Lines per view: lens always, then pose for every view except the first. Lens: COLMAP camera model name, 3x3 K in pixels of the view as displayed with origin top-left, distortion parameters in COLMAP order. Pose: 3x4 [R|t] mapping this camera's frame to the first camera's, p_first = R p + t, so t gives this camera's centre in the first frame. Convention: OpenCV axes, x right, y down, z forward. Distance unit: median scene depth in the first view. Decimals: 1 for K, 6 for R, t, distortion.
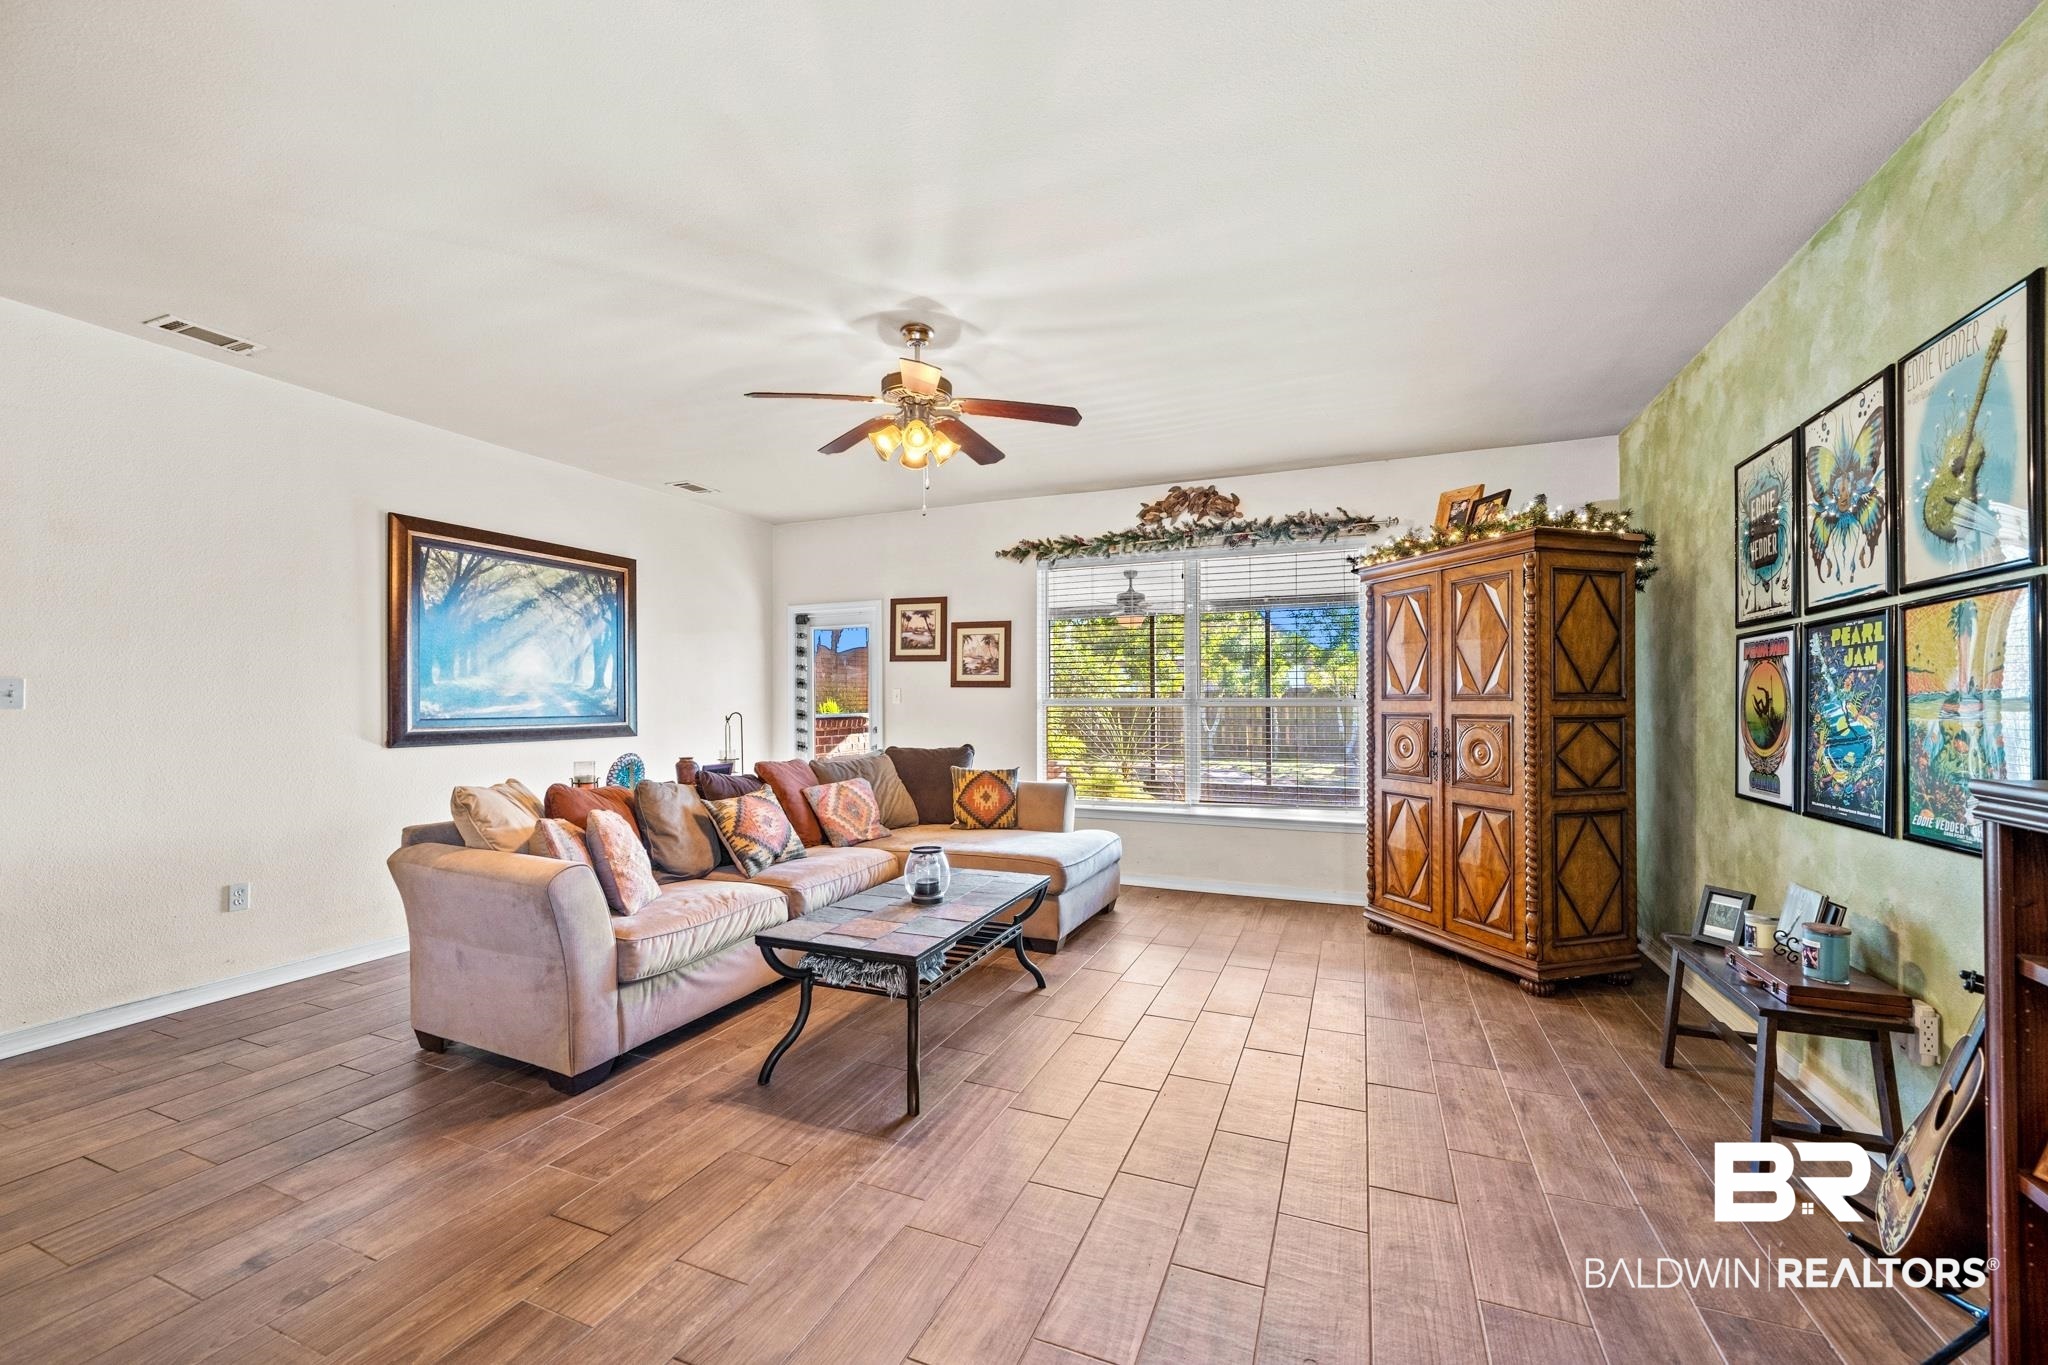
lens RADIAL K [[803.9, 0, 1025.6], [0, 803.9, 699.7], [0, 0, 1]] dist [-0.001607, -0.000586]
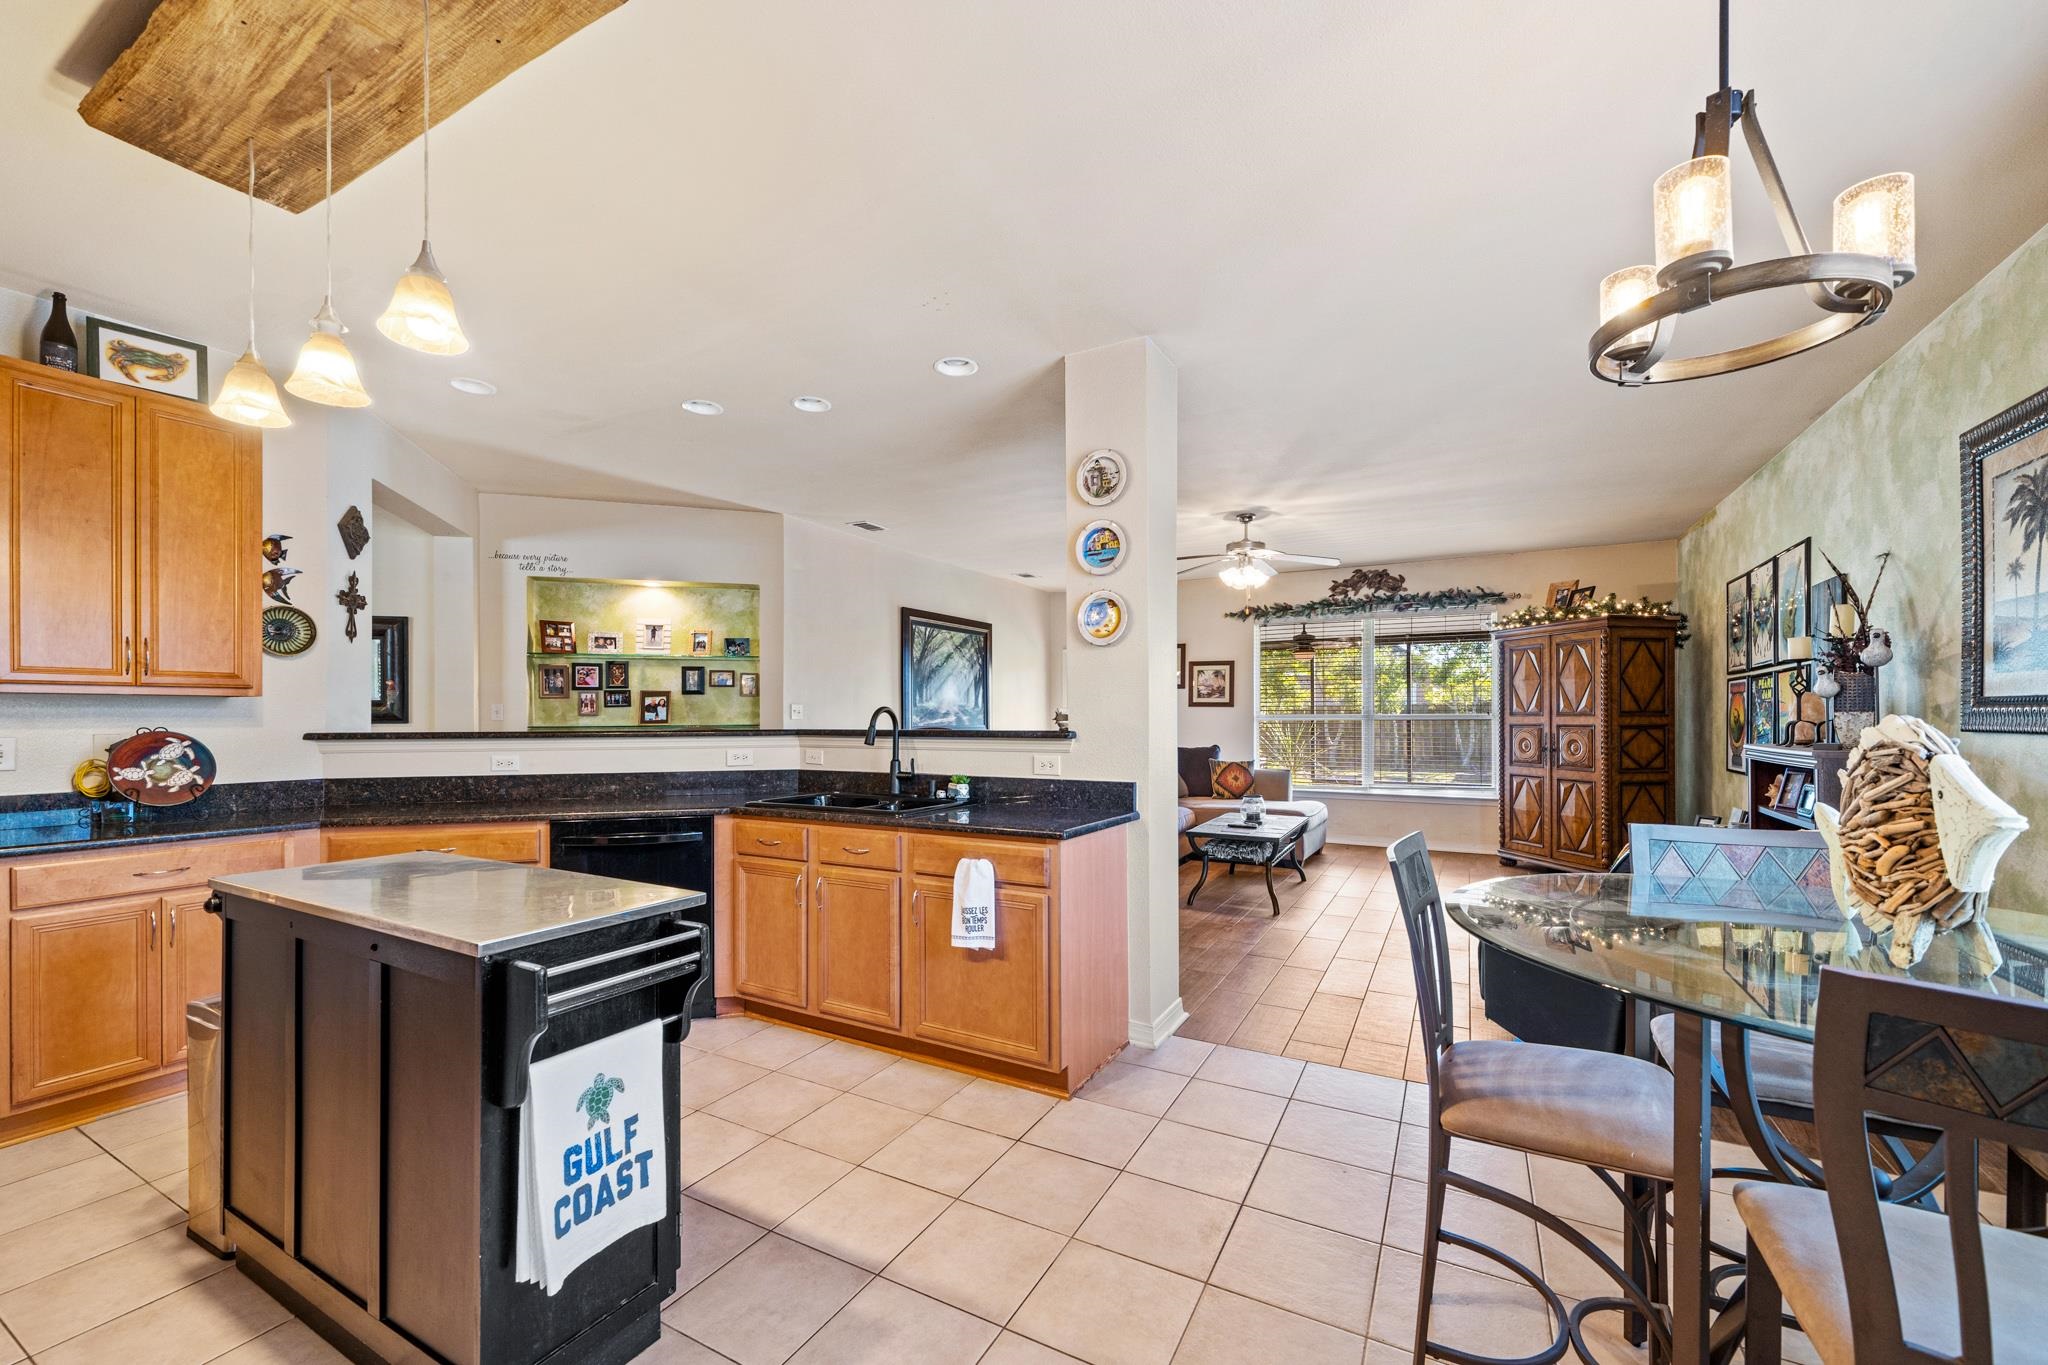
lens RADIAL K [[803.9, 0, 1023.9], [0, 803.9, 716.0], [0, 0, 1]] dist [-0.001607, -0.000586]
pose [[0.993728, 0.000902, -0.111818, -0.329978], [-0.000812, 0.999999, 0.000853, 0.000446], [0.111819, -0.000757, 0.993728, -0.676939]]
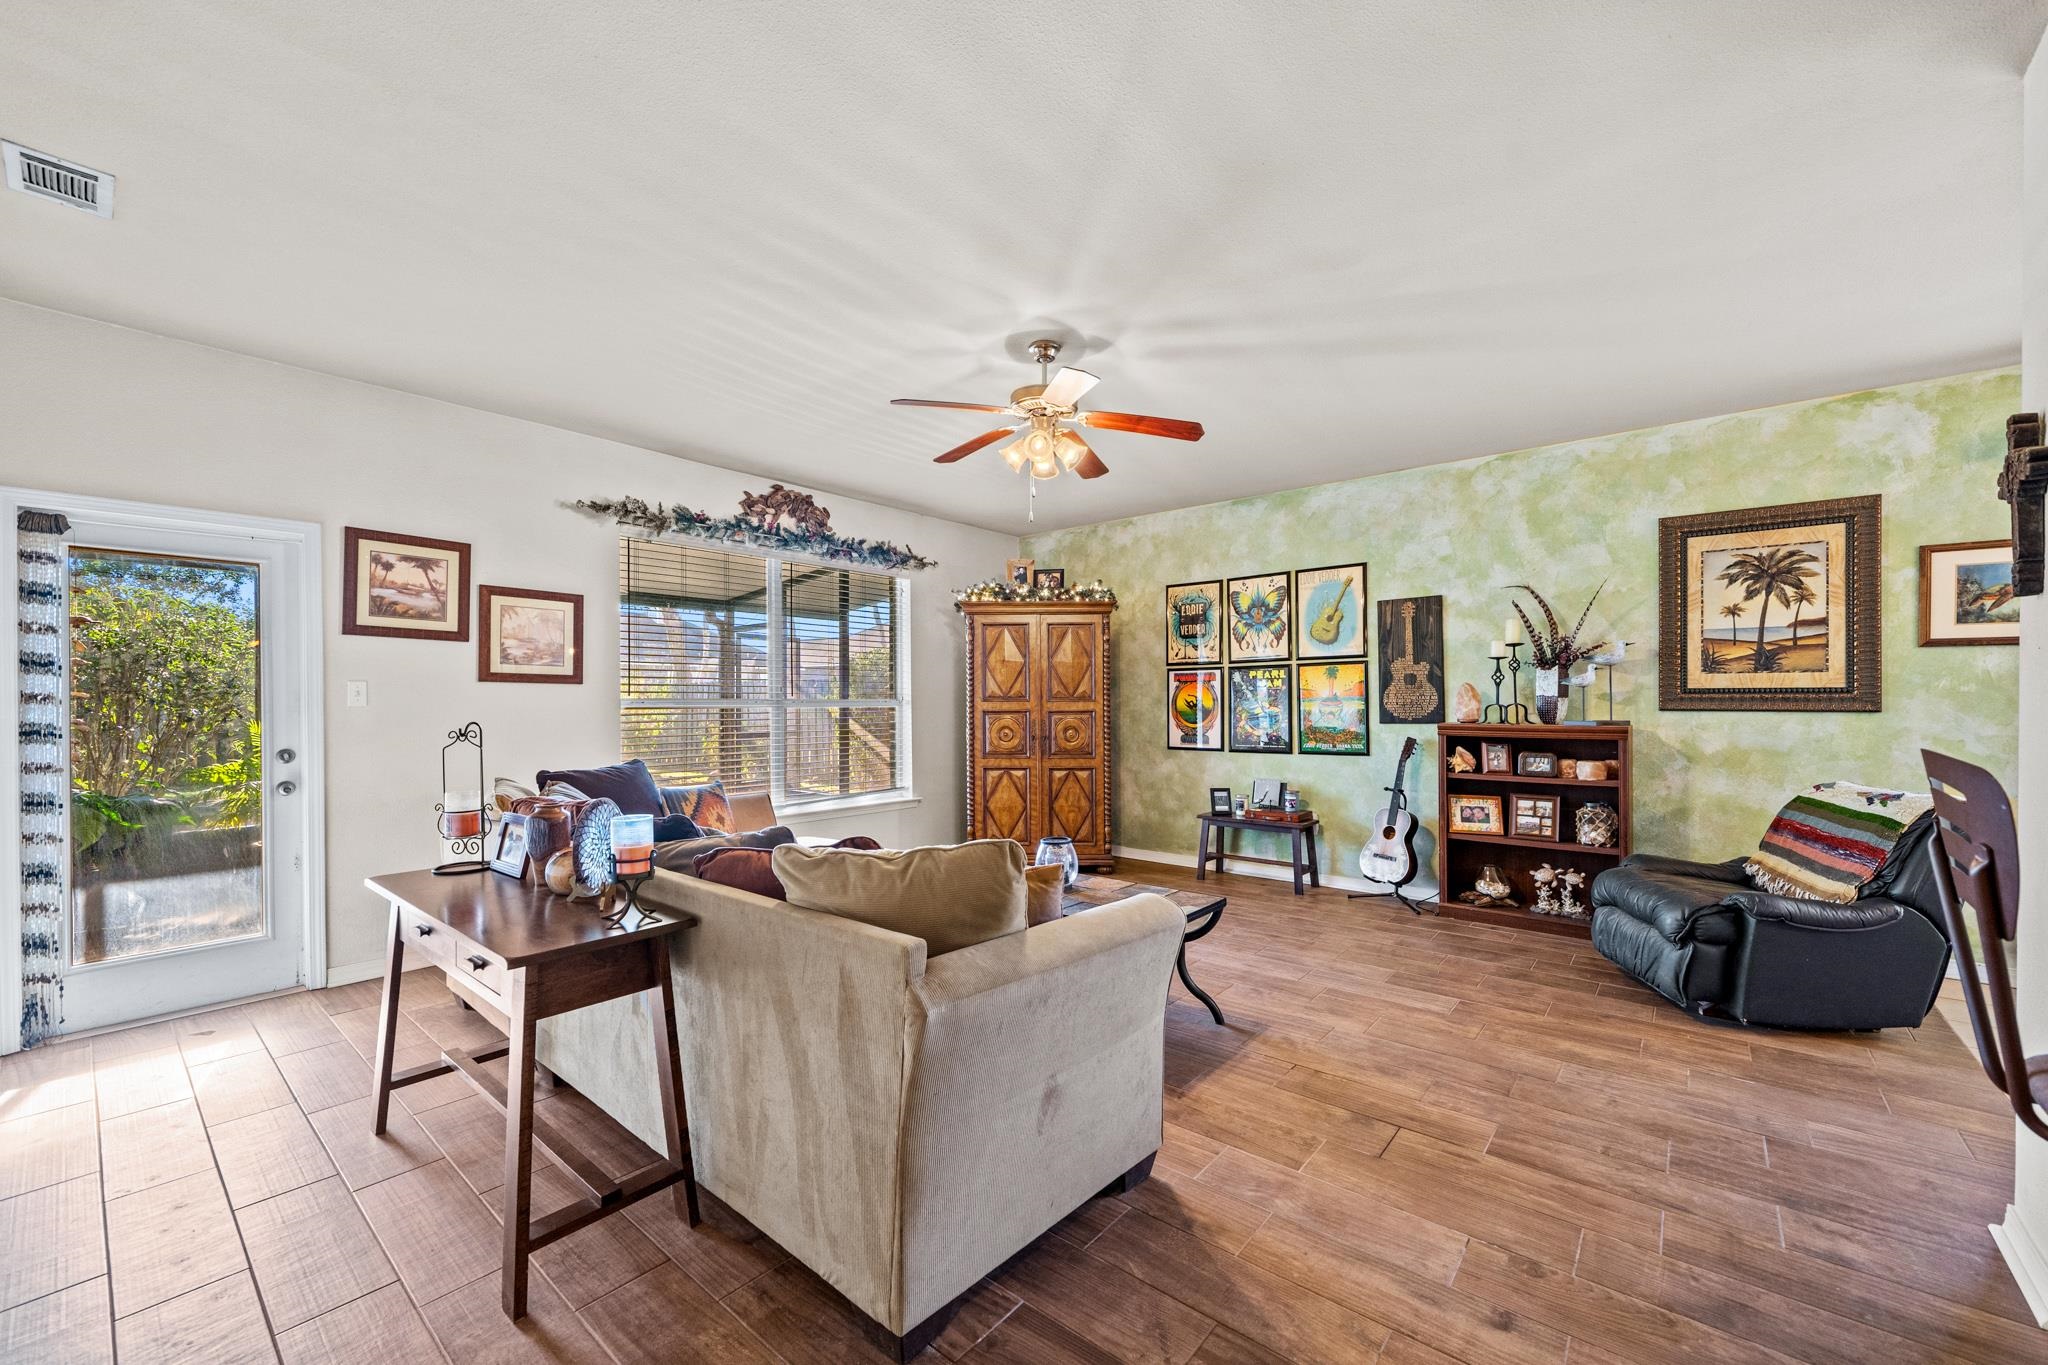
lens RADIAL K [[803.9, 0, 1025.1], [0, 803.9, 698.4], [0, 0, 1]] dist [-0.001607, -0.000586]
pose [[0.302169, 0.004188, 0.953245, -0.863855], [0.000300, 0.999990, -0.004488, 0.002330], [-0.953254, 0.001642, 0.302165, 0.539270]]
